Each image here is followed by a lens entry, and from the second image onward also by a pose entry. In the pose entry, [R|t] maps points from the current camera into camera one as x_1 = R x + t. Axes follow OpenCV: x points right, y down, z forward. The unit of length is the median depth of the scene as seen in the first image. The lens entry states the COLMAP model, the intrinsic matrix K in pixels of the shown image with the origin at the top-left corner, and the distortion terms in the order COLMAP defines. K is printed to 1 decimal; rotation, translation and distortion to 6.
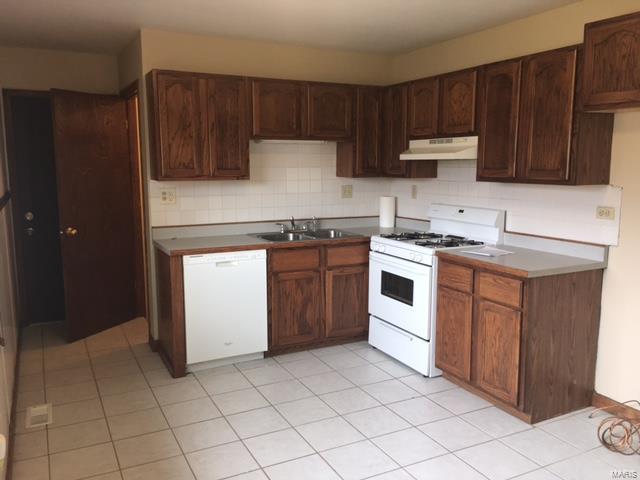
lens RADIAL K [[553.6, 0, 319.8], [0, 553.6, 239.3], [0, 0, 1]] dist [0.088277, -0.115594]
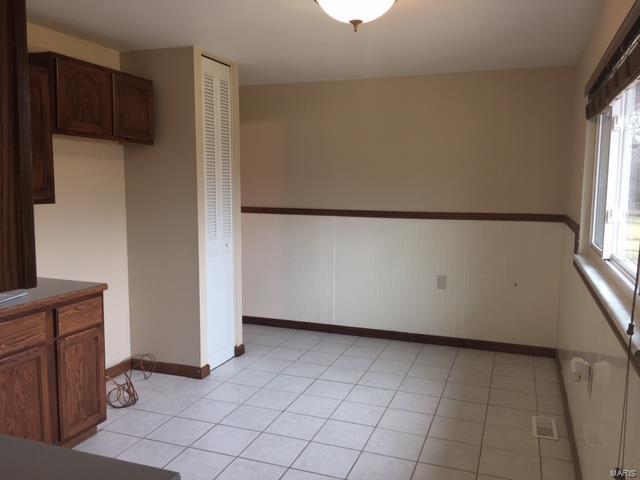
lens RADIAL K [[553.6, 0, 319.8], [0, 553.6, 240.5], [0, 0, 1]] dist [0.088277, -0.115594]
pose [[-0.672845, -0.086742, 0.734681, -0.542236], [0.098434, 0.973774, 0.205120, -0.161359], [-0.733206, 0.210331, -0.646661, 1.103983]]
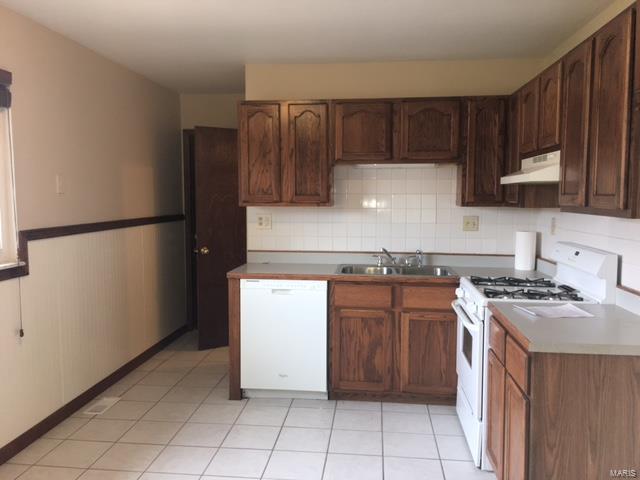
lens RADIAL K [[553.6, 0, 319.3], [0, 553.6, 239.3], [0, 0, 1]] dist [0.088277, -0.115594]
pose [[0.831027, 0.046453, -0.554289, 0.390659], [-0.080107, 0.996113, -0.036621, -0.015570], [0.550433, 0.074836, 0.831518, 0.209765]]
